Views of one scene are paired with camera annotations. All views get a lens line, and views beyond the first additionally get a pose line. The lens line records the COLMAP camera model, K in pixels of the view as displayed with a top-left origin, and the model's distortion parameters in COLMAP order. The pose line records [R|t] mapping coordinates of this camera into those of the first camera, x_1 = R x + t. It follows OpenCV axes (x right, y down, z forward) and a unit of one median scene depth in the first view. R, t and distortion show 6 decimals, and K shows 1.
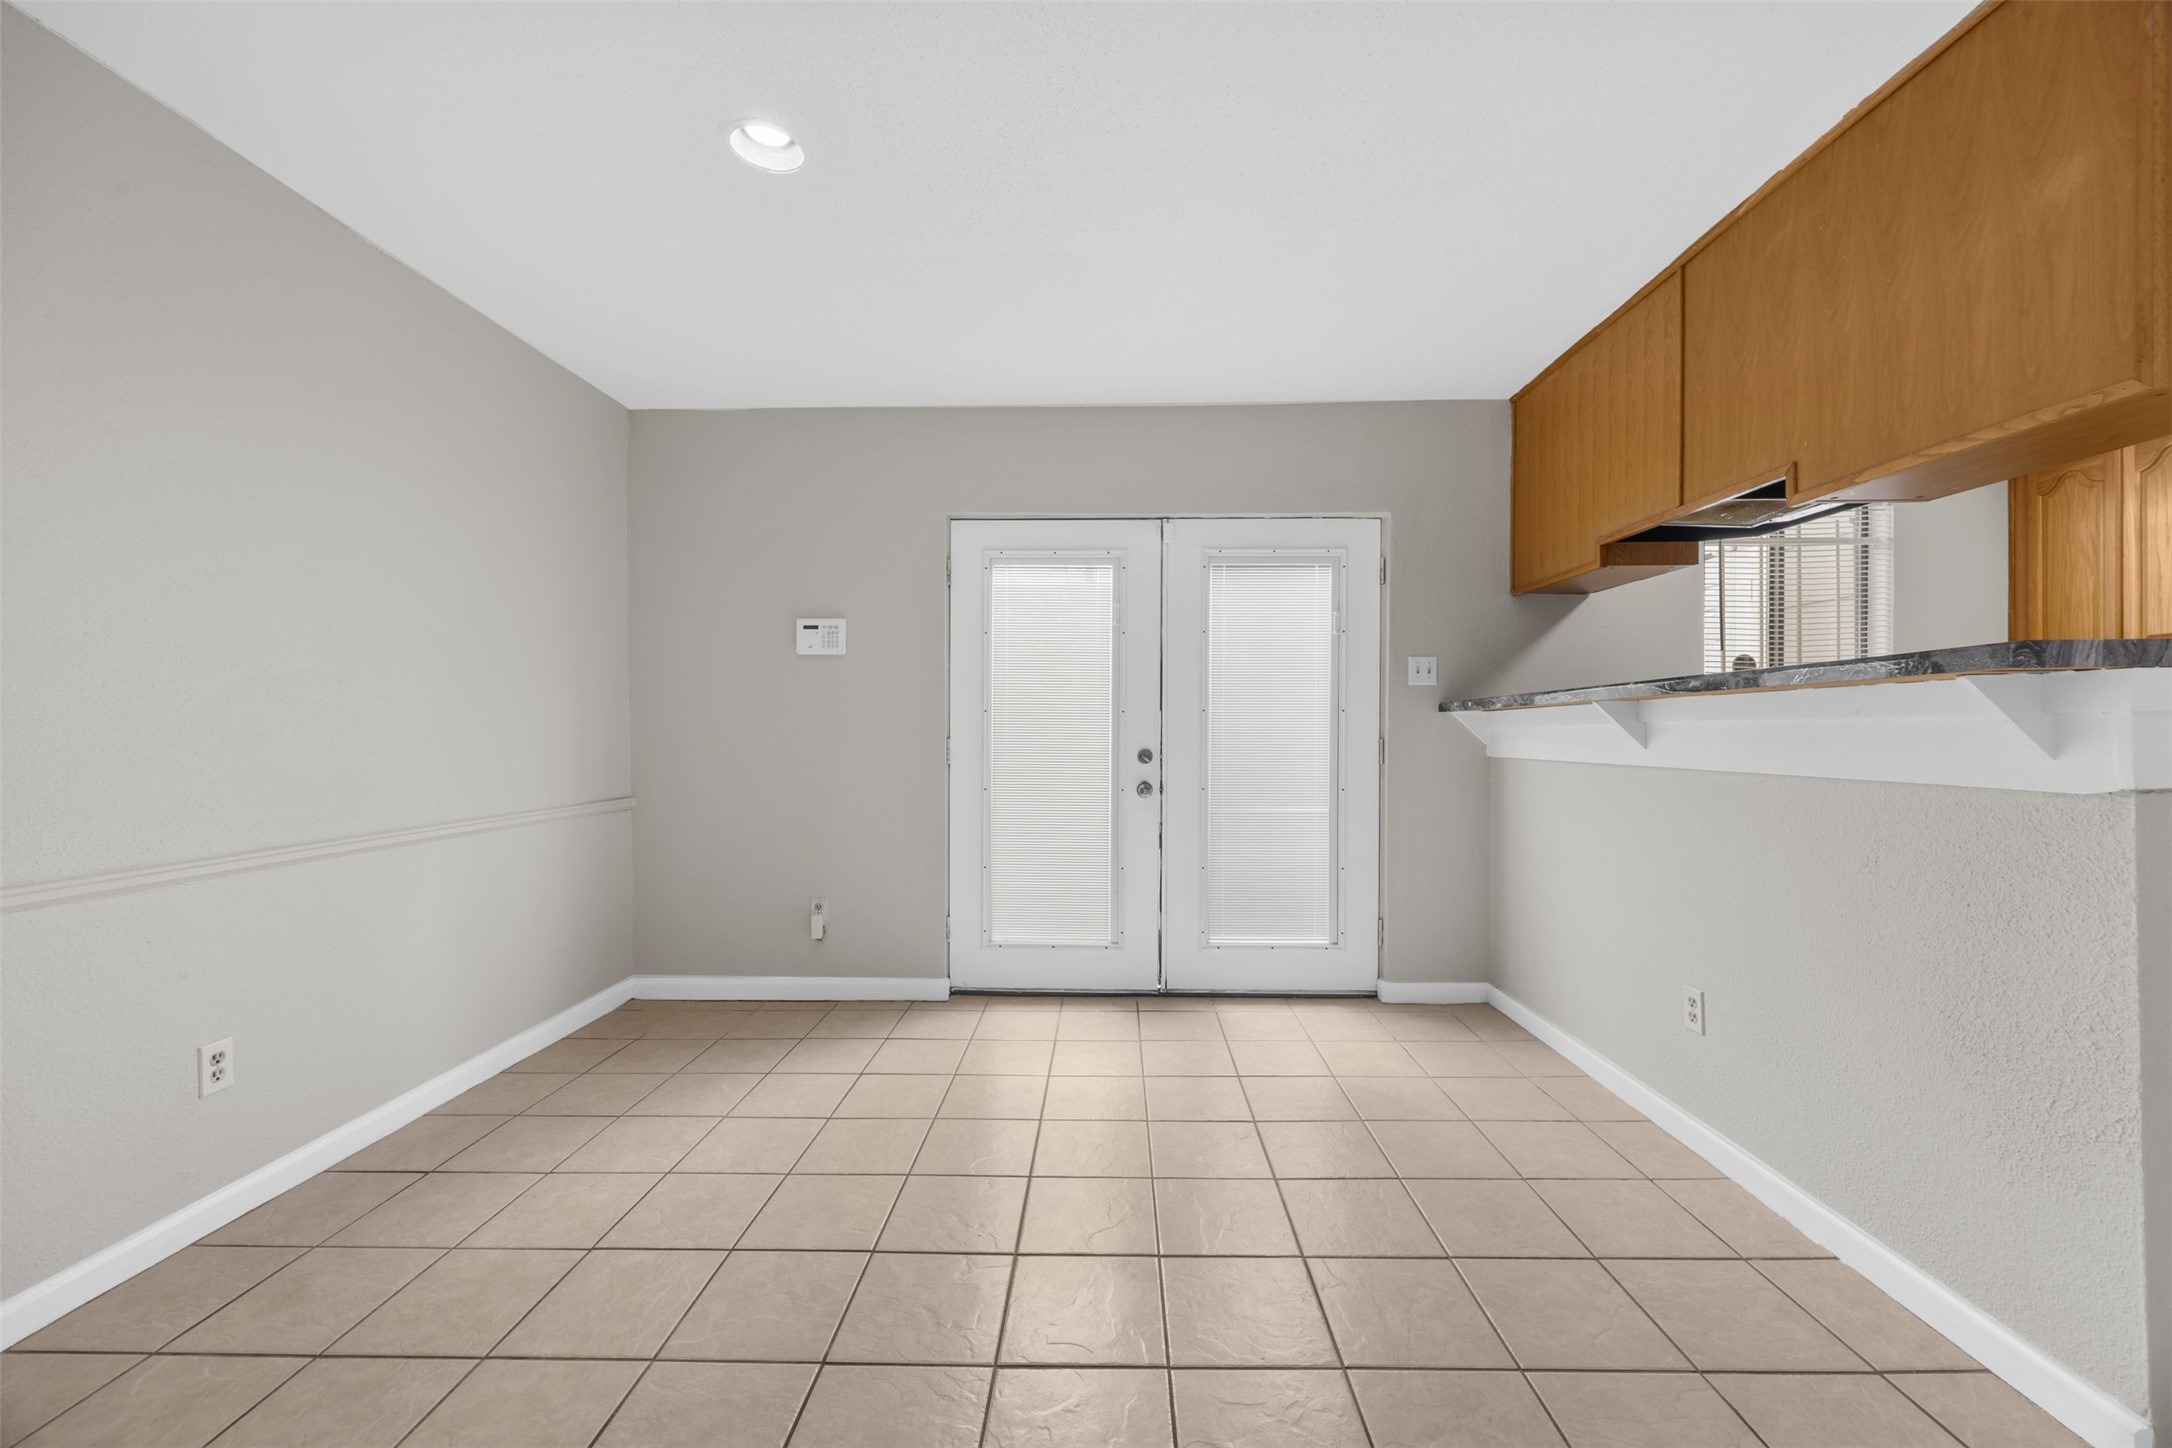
lens RADIAL K [[835.9, 0, 1094.0], [0, 835.9, 719.7], [0, 0, 1]] dist [-0.023746, -0.000091]
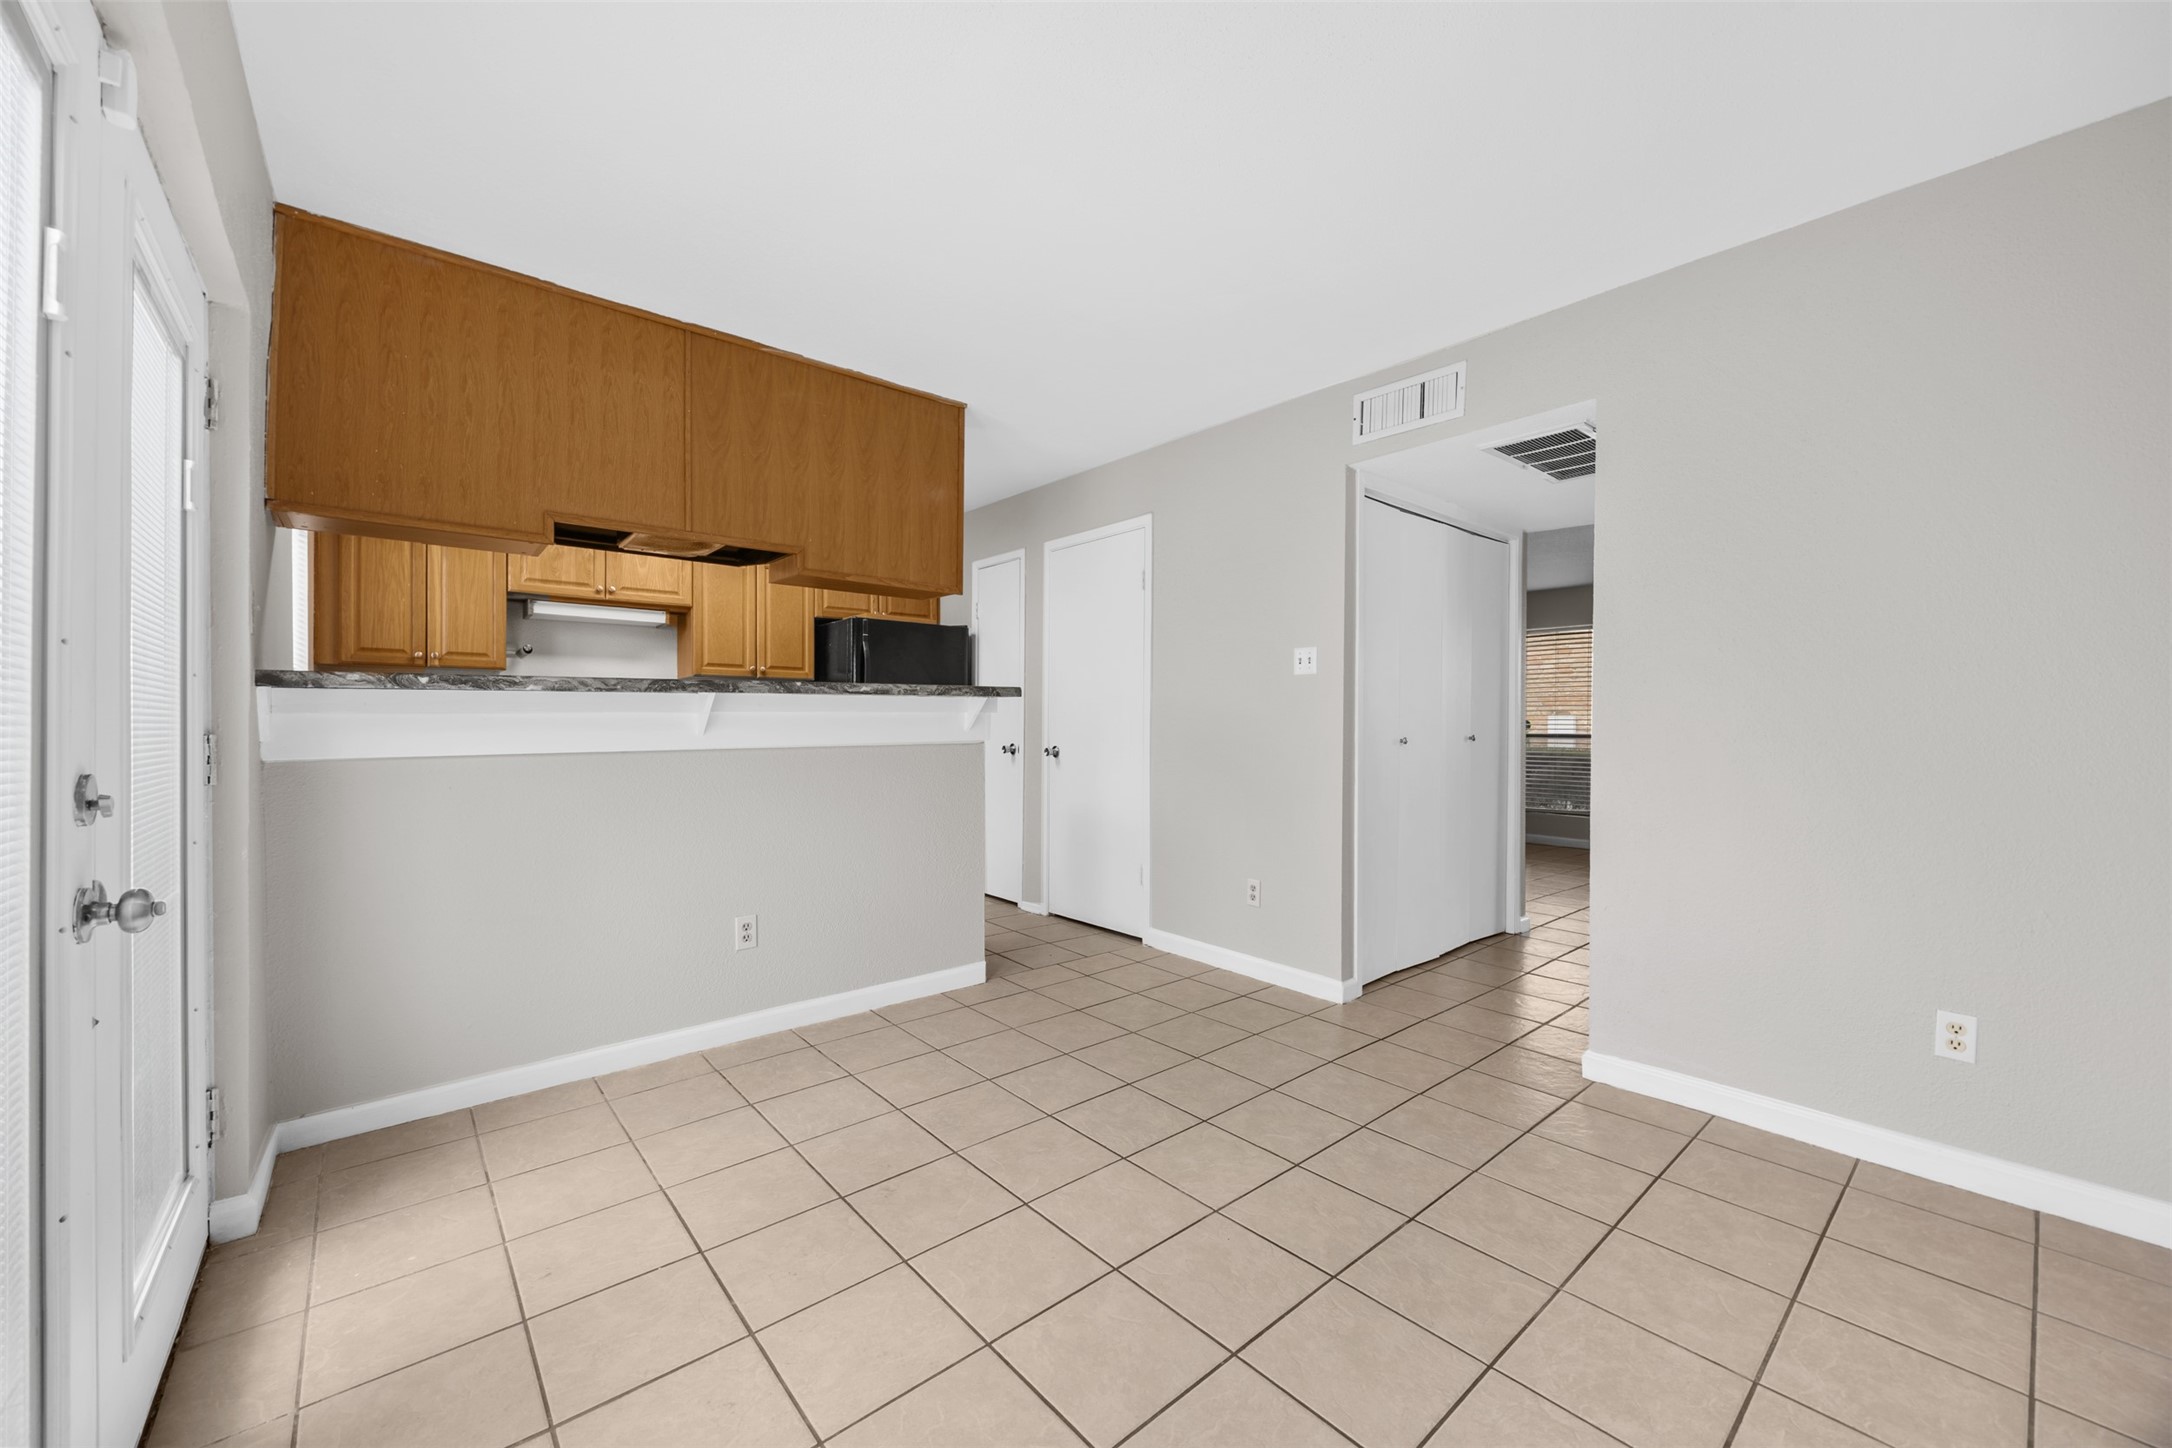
lens RADIAL K [[863.3, 0, 1108.0], [0, 863.3, 719.3], [0, 0, 1]] dist [0.011660, -0.005103]
pose [[-0.696884, 0.006315, 0.717156, -0.566256], [-0.005610, 0.999883, -0.014255, 0.025297], [-0.717162, -0.013957, -0.696767, 1.335598]]
